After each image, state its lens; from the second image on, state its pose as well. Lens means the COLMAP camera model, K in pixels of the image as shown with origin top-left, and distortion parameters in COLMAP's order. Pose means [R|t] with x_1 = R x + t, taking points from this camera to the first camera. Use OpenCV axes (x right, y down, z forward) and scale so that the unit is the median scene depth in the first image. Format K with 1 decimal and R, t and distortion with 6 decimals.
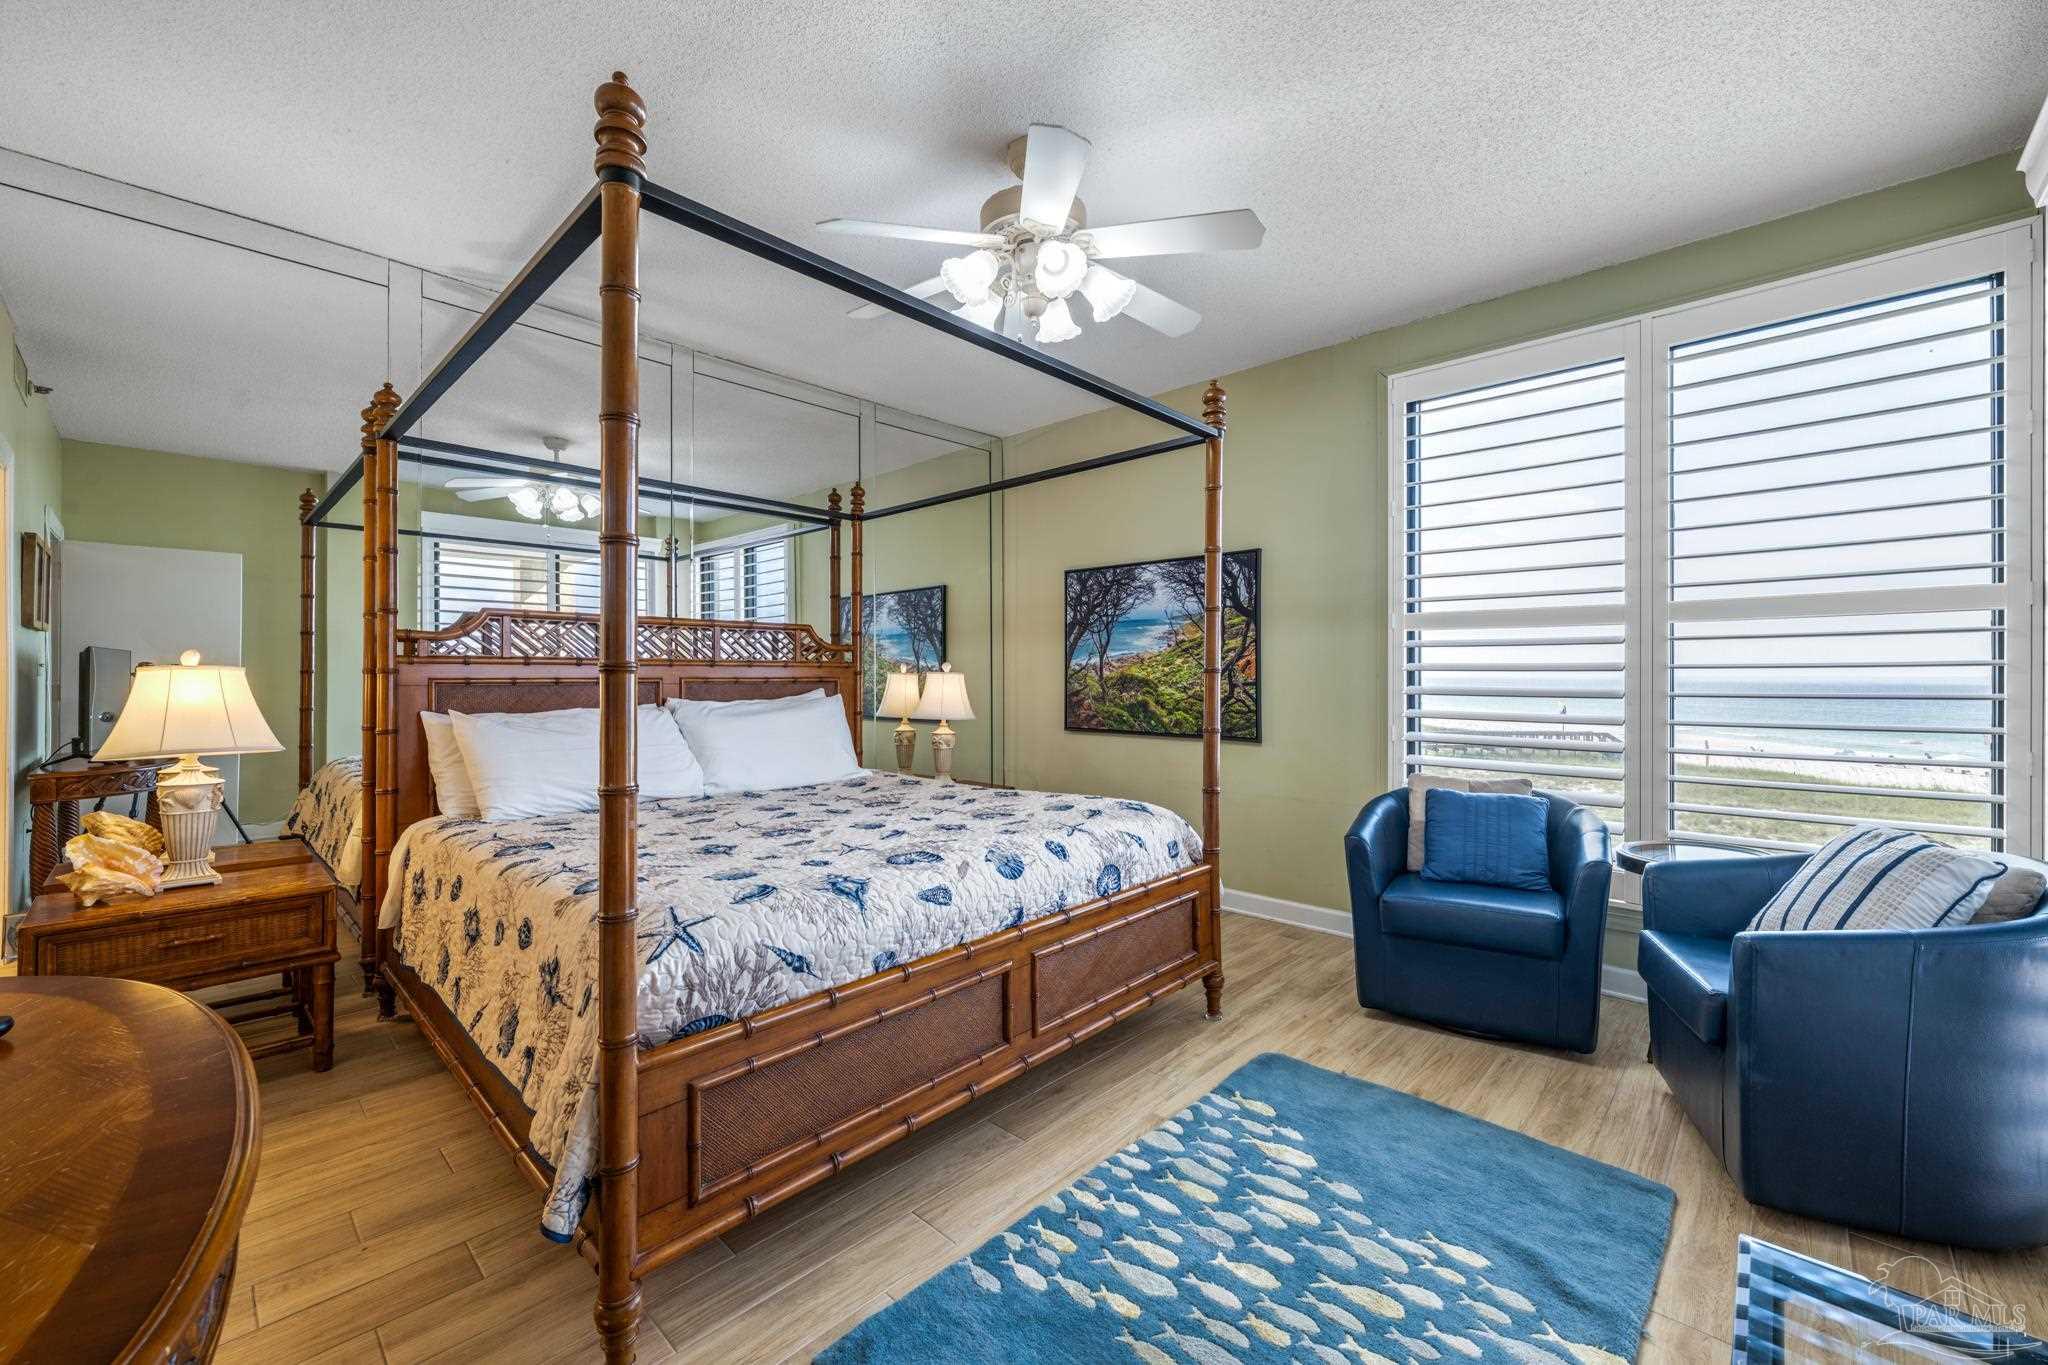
lens RADIAL K [[810.2, 0, 1029.0], [0, 810.2, 675.2], [0, 0, 1]] dist [-0.001051, 0.000304]
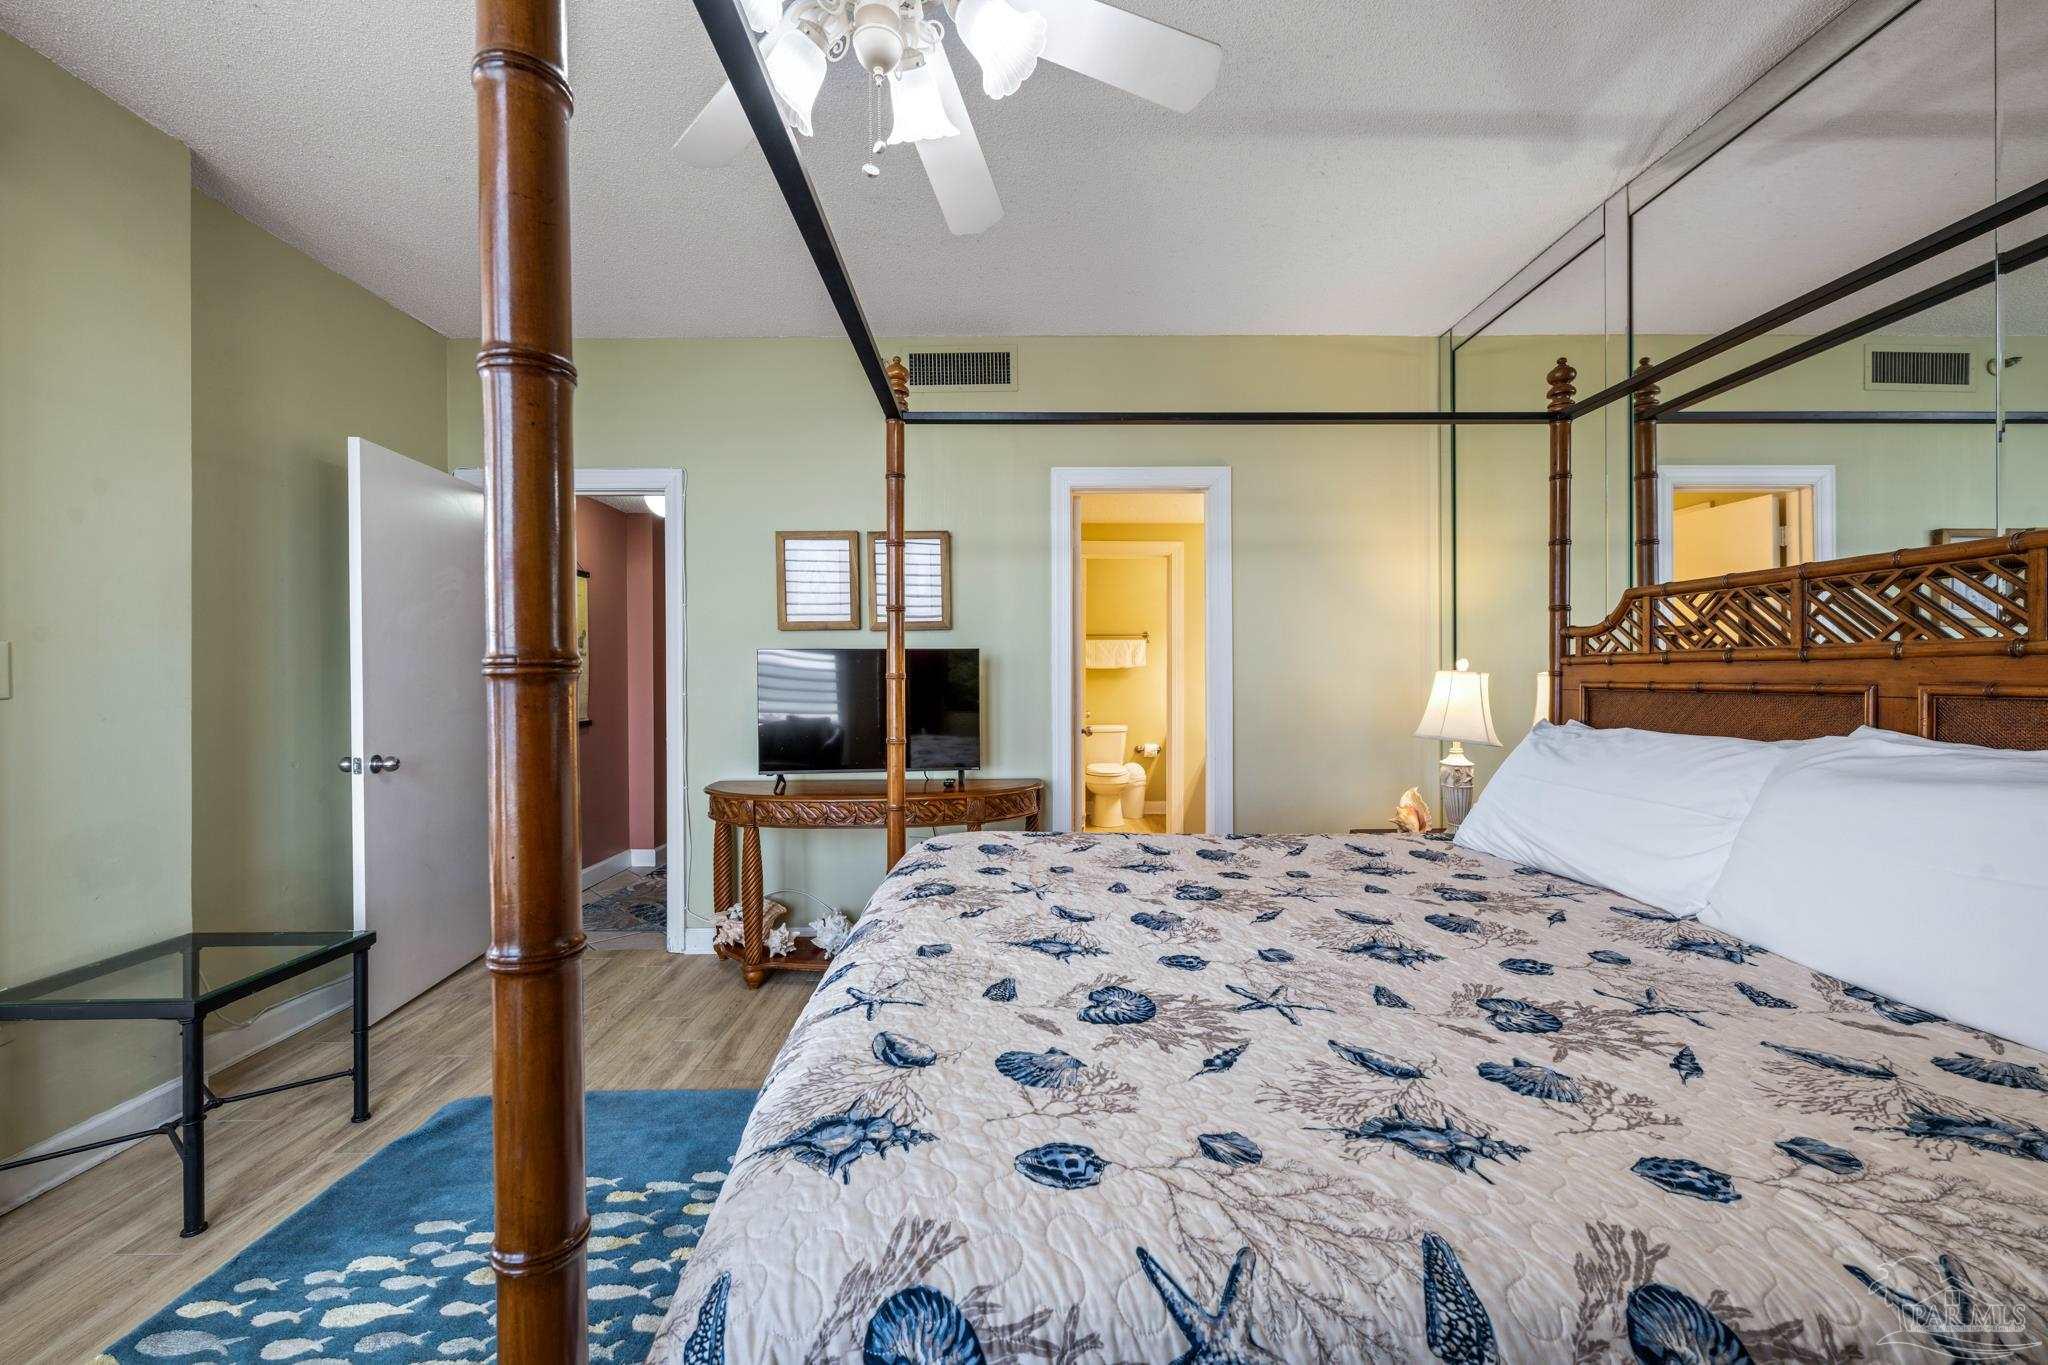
lens RADIAL K [[810.2, 0, 1025.8], [0, 810.2, 680.9], [0, 0, 1]] dist [-0.001051, 0.000304]
pose [[-0.716937, 0.005919, -0.697113, 0.151332], [0.005108, 0.999982, 0.003238, -0.001540], [0.697119, -0.001239, -0.716954, 0.661495]]
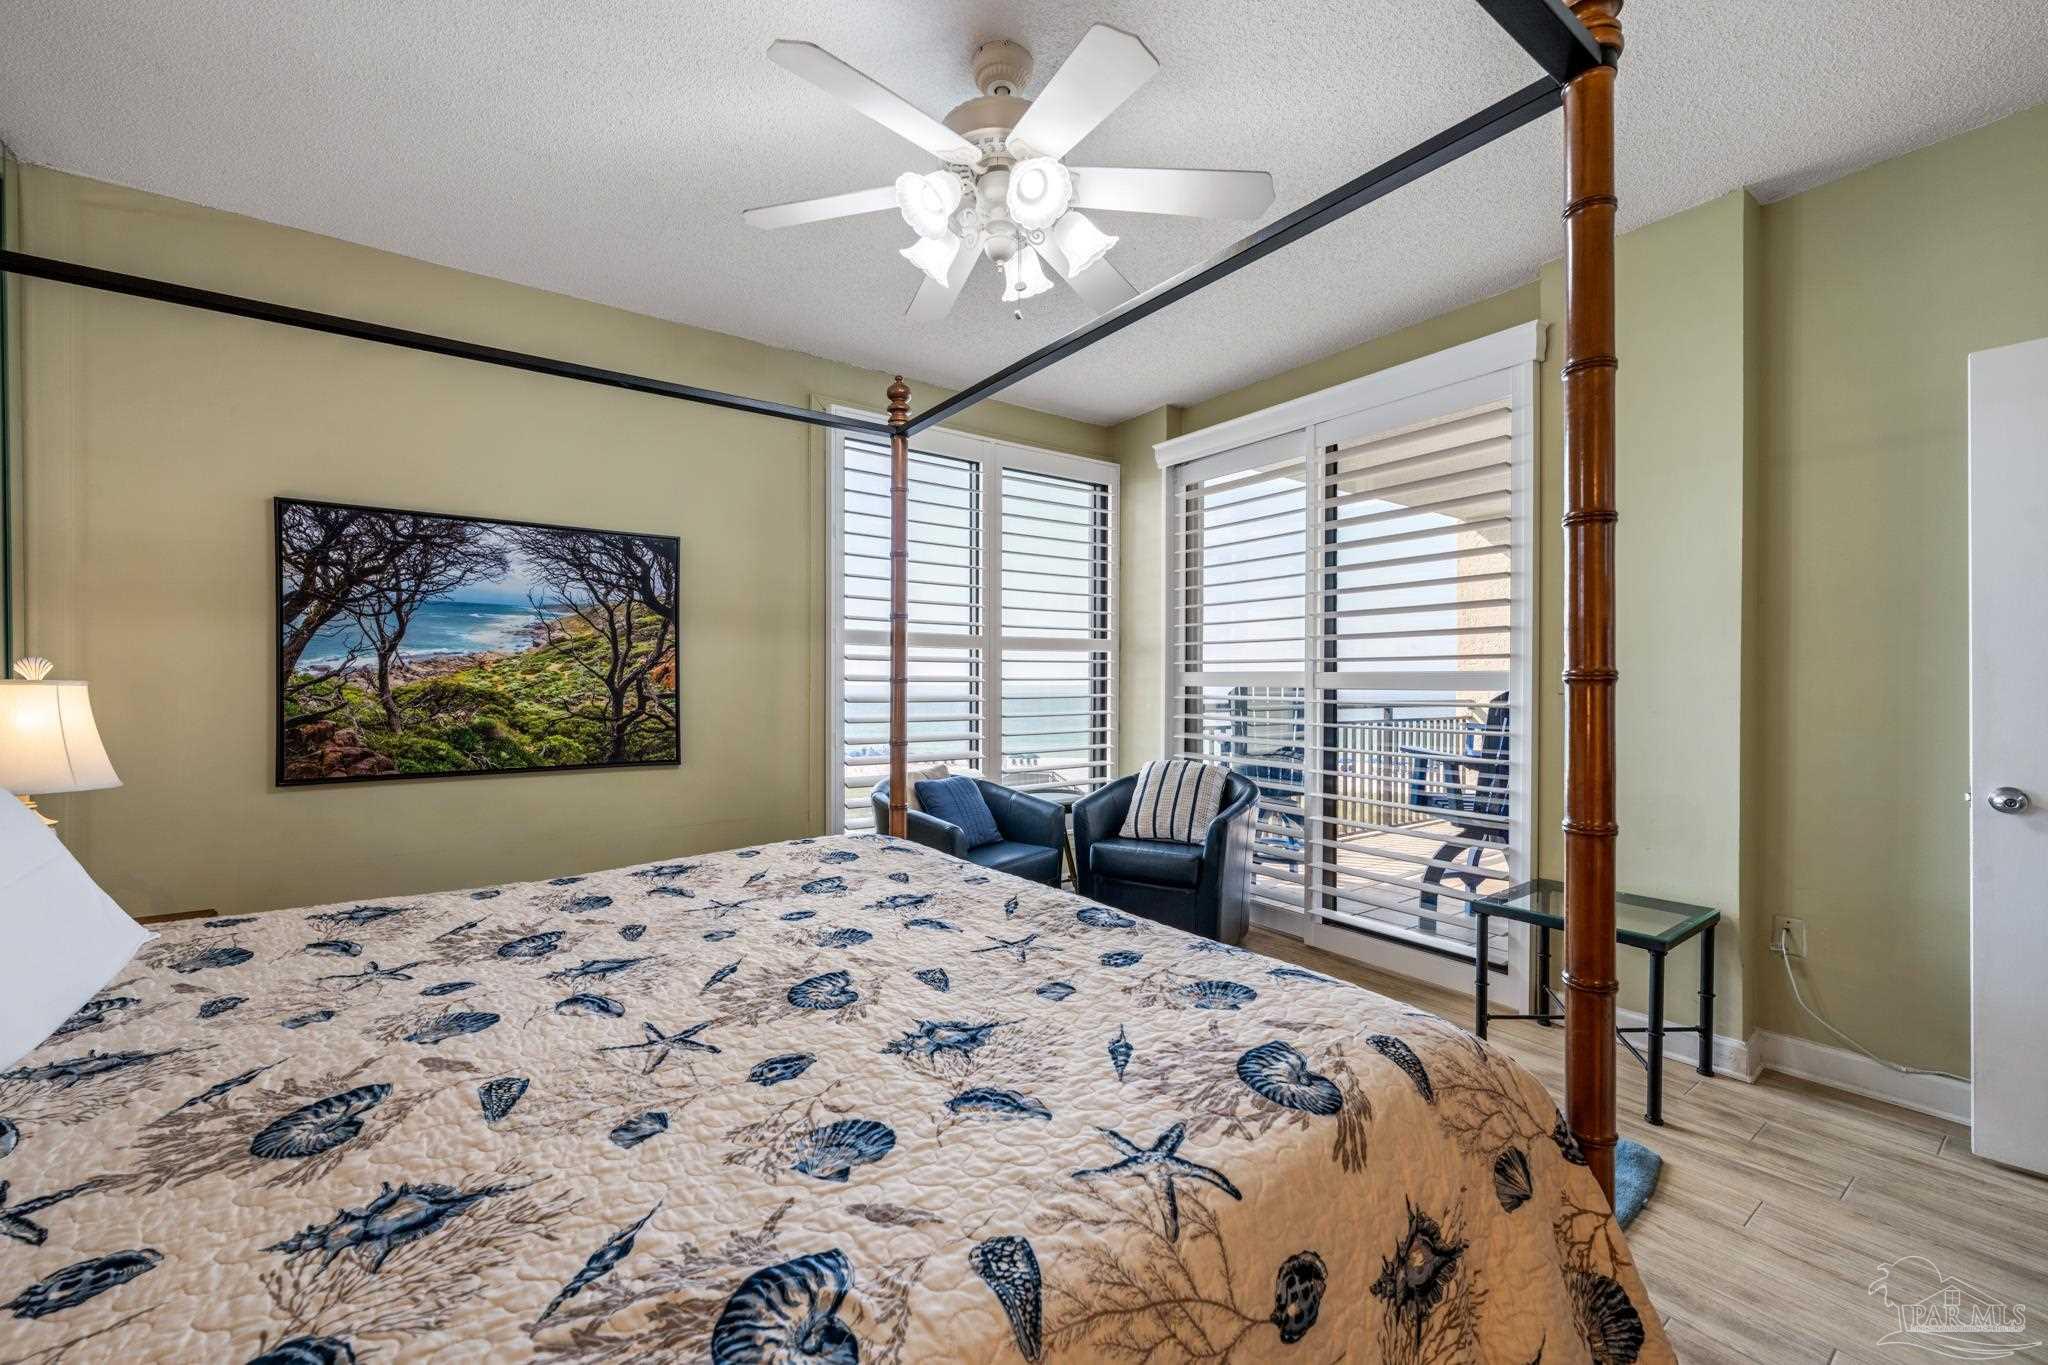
lens RADIAL K [[810.2, 0, 1021.5], [0, 810.2, 683.9], [0, 0, 1]] dist [-0.001051, 0.000304]
pose [[0.194743, -0.000227, 0.980854, -0.450965], [0.001531, 0.999999, -0.000072, -0.001271], [-0.980853, 0.001515, 0.194743, 0.446649]]
